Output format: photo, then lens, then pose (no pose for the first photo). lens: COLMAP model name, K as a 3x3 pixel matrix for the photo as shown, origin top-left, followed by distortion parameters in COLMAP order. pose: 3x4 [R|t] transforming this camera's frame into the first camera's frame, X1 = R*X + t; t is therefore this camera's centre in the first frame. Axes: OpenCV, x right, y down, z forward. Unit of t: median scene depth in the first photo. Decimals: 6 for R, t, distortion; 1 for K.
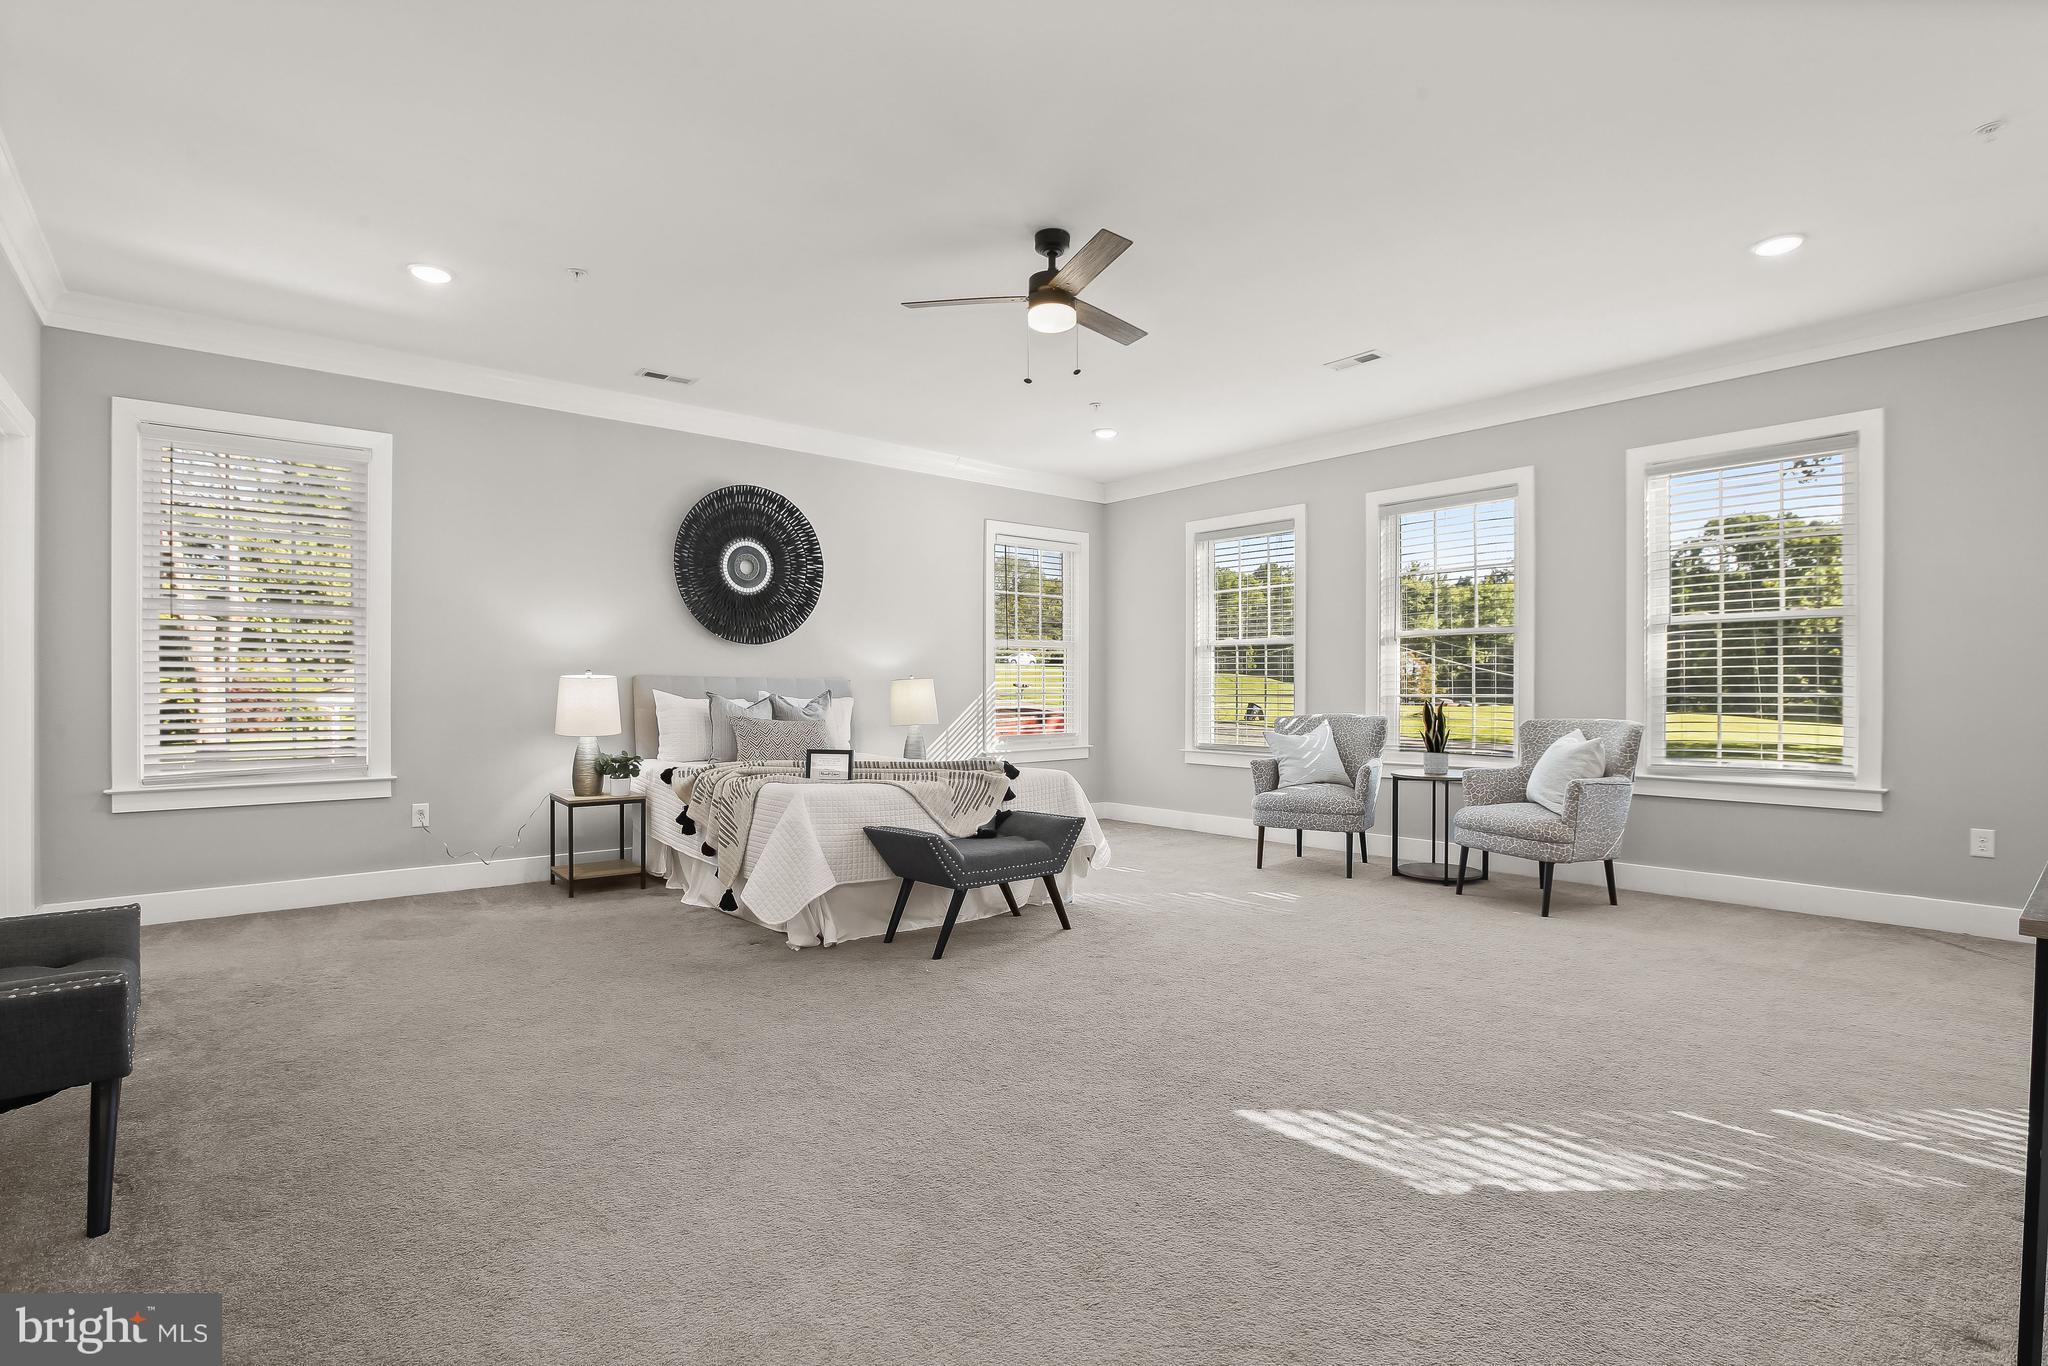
lens RADIAL K [[967.7, 0, 1032.4], [0, 967.7, 684.8], [0, 0, 1]] dist [-0.000505, -0.000095]
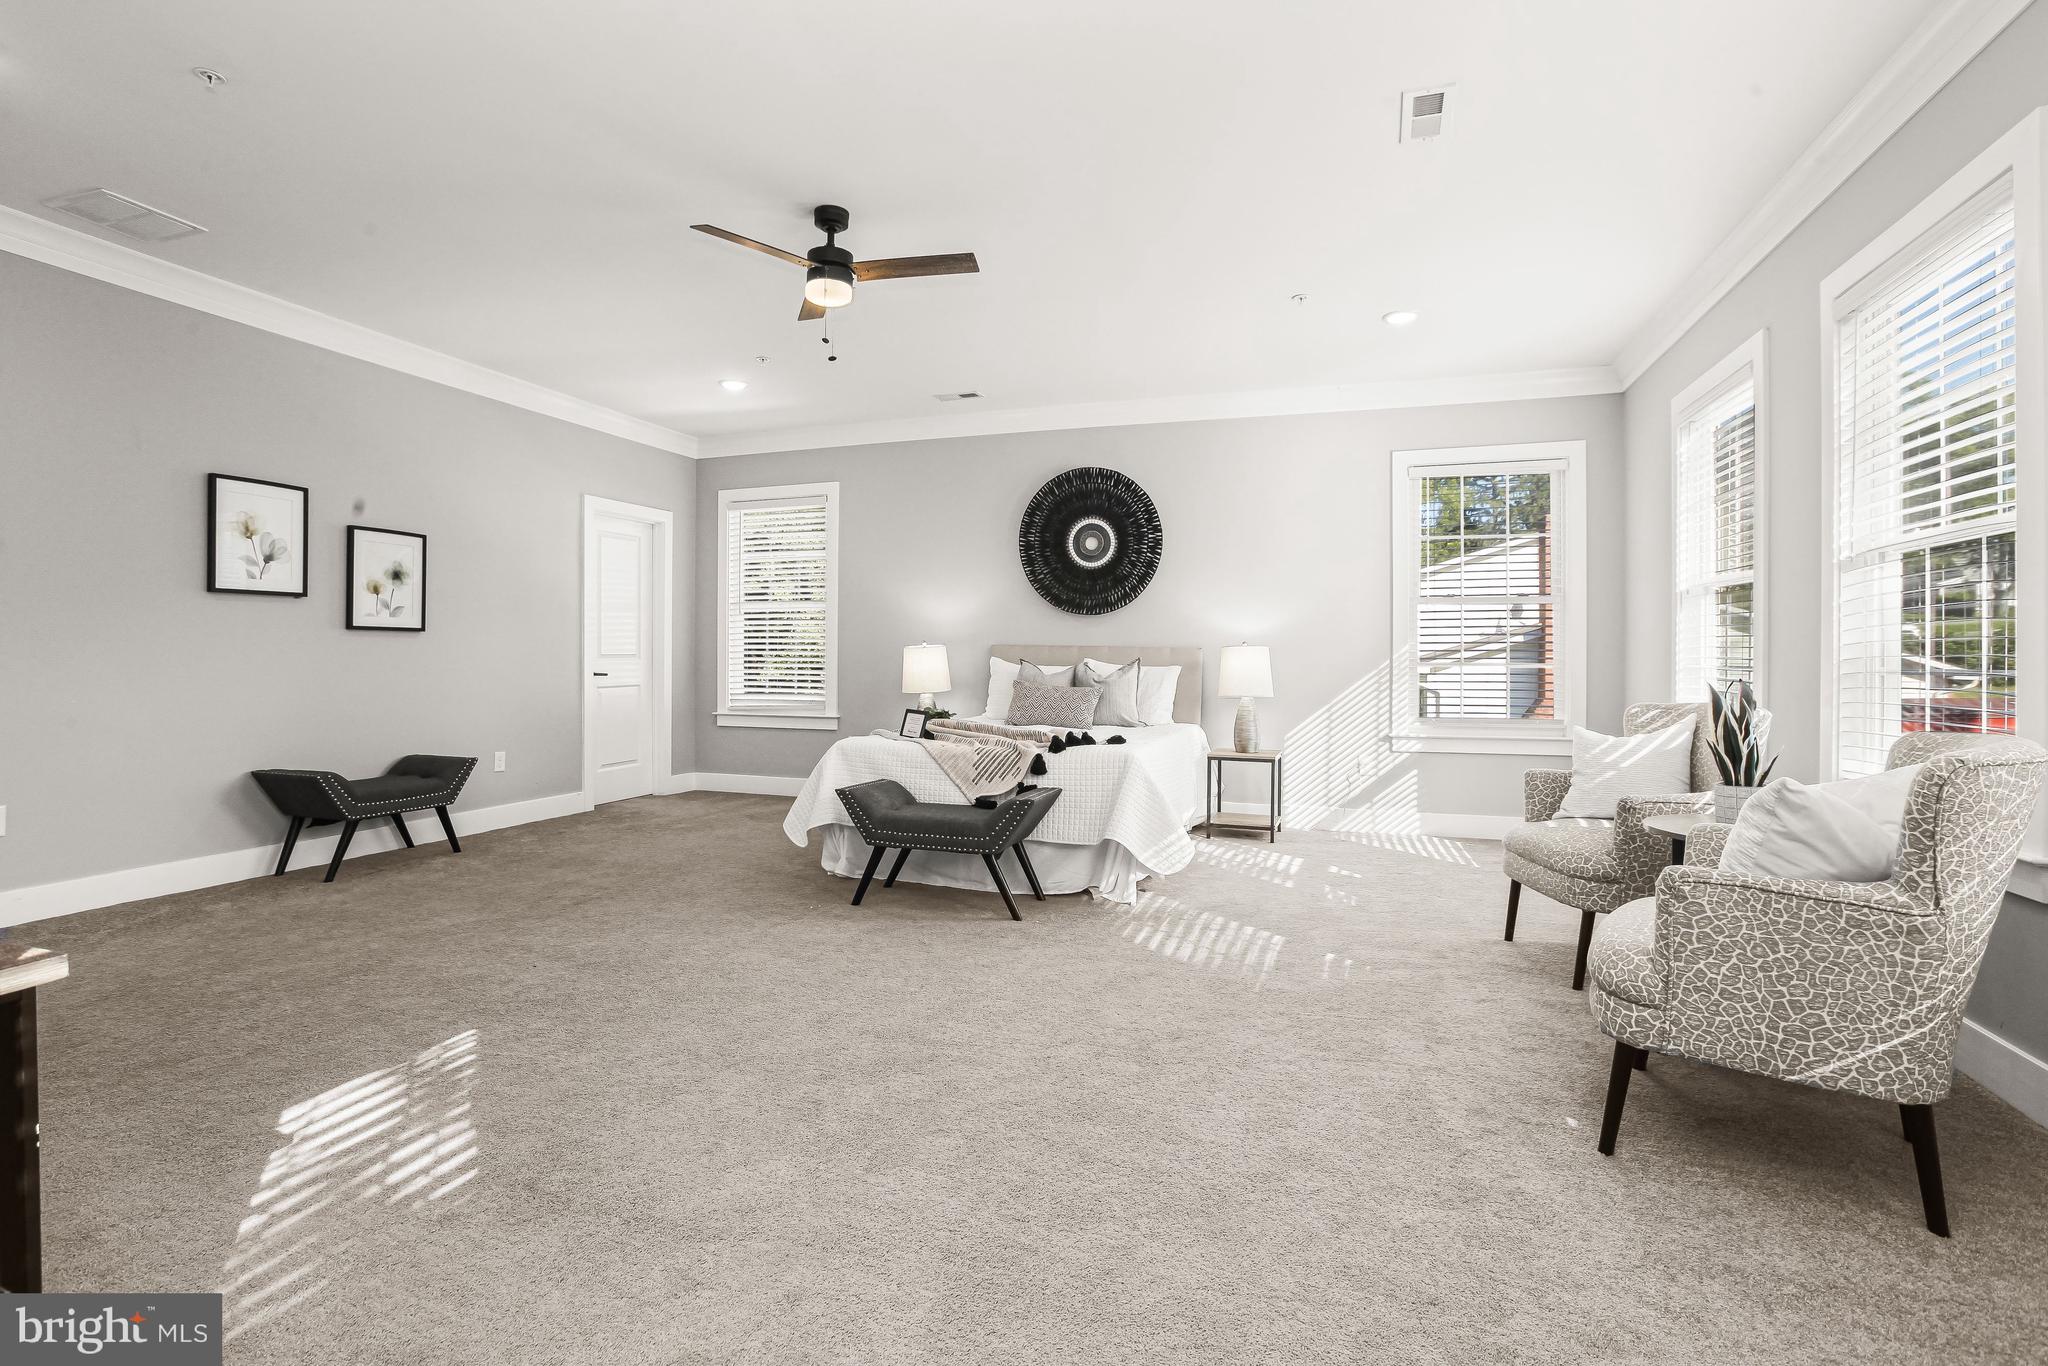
lens RADIAL K [[953.2, 0, 1019.4], [0, 953.2, 663.3], [0, 0, 1]] dist [-0.090869, 0.063112]
pose [[0.524008, 0.003547, -0.851706, 0.565175], [-0.001962, 0.999994, 0.002957, 0.008077], [0.851711, 0.000121, 0.524011, 0.385353]]
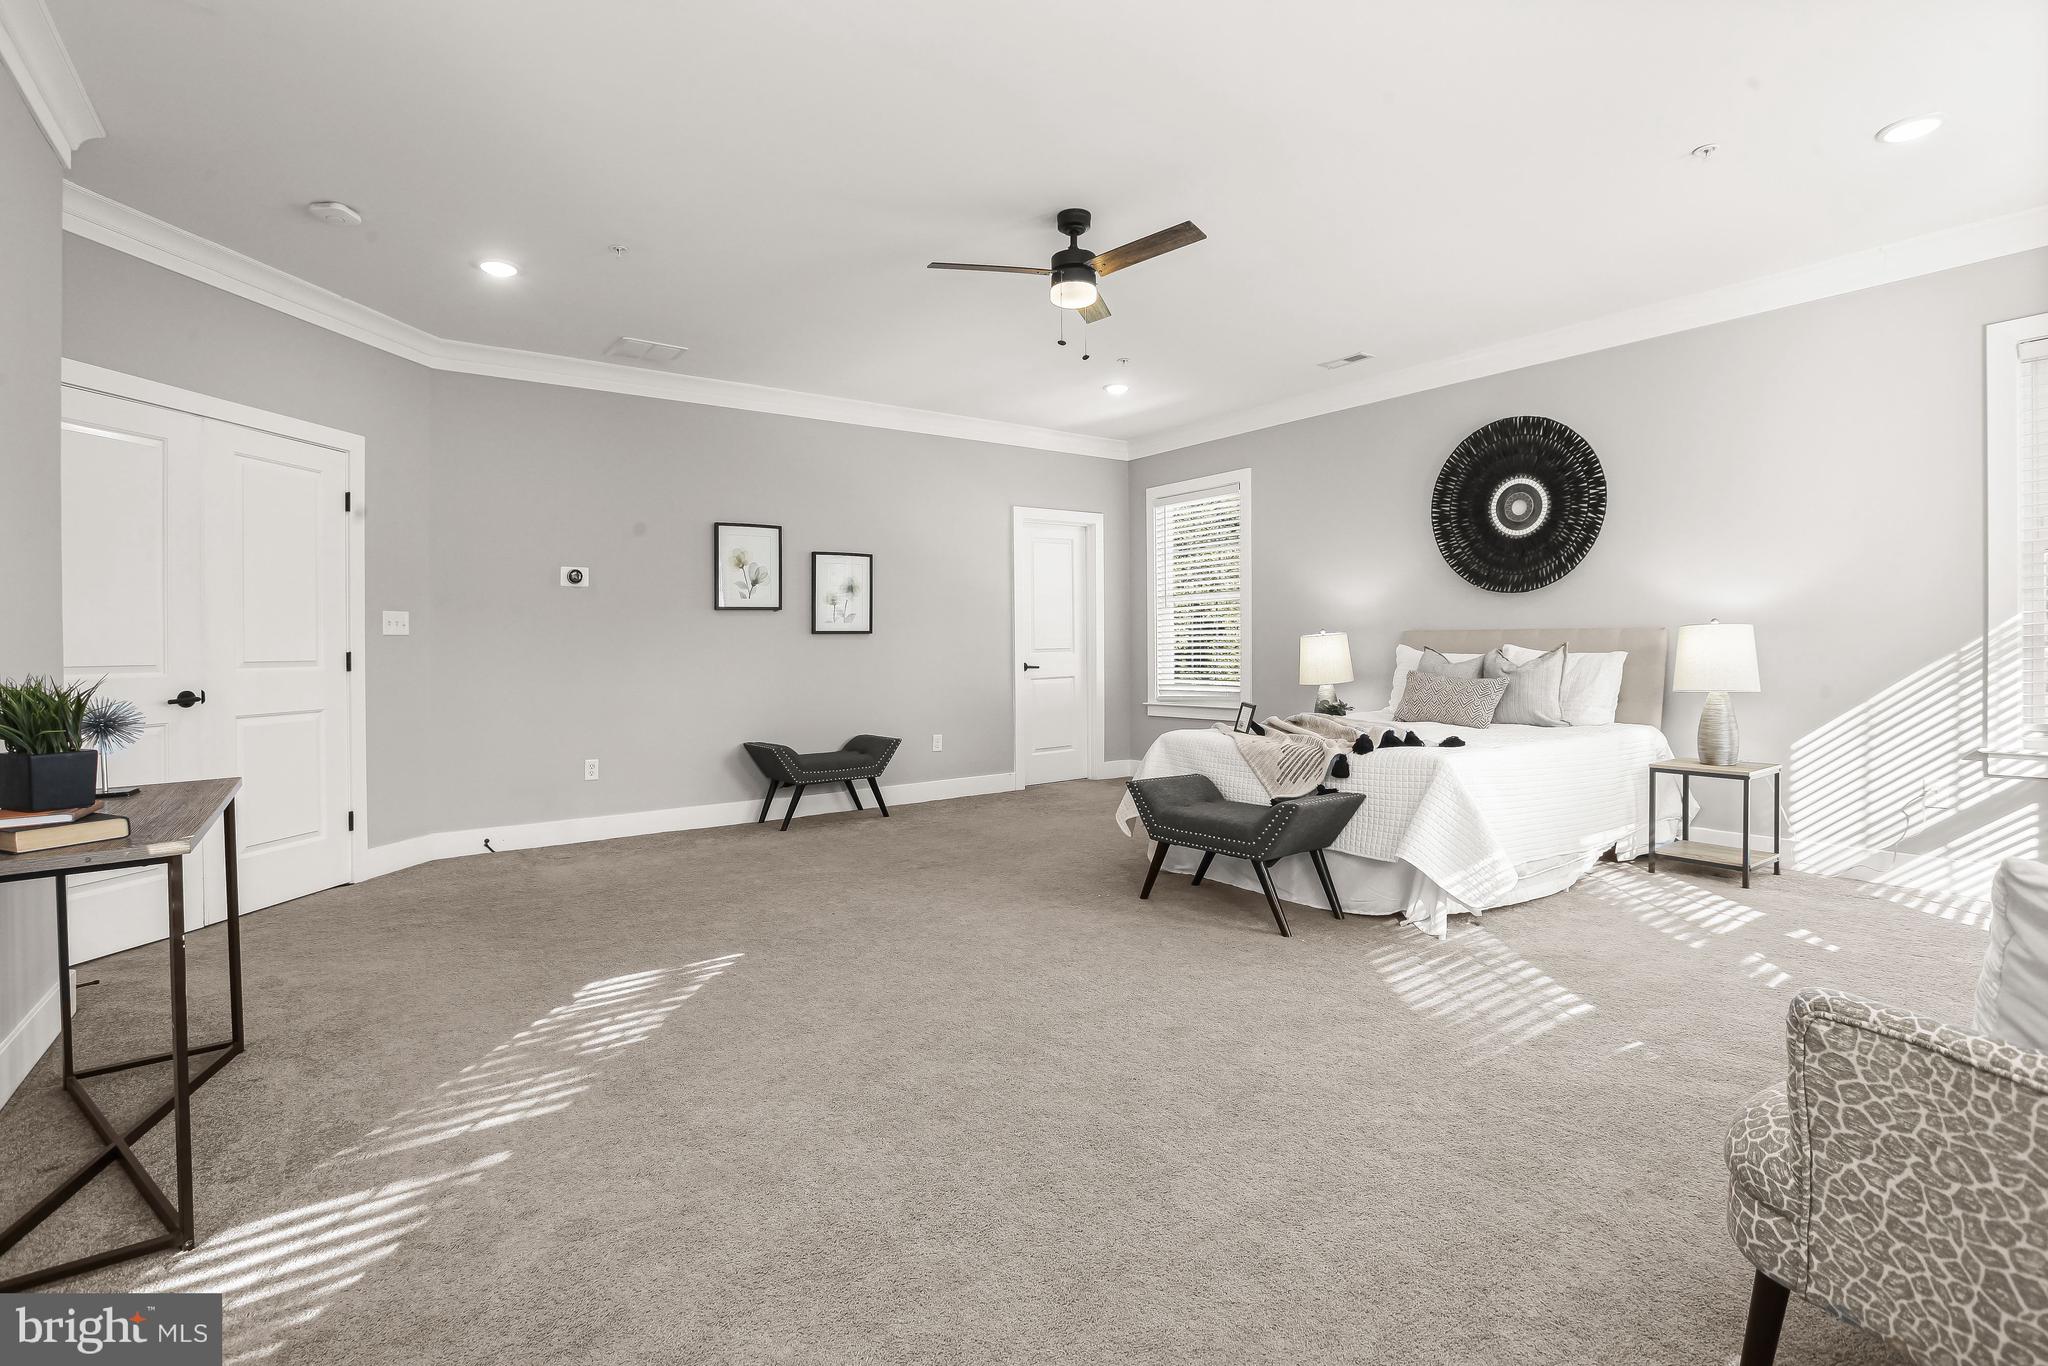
lens RADIAL K [[955.0, 0, 1023.4], [0, 955.0, 658.6], [0, 0, 1]] dist [-0.057784, 0.024274]
pose [[-0.048922, 0.006401, -0.998782, 0.608711], [0.015770, 0.999860, 0.005635, 0.006906], [0.998678, -0.015475, -0.049016, 0.586834]]
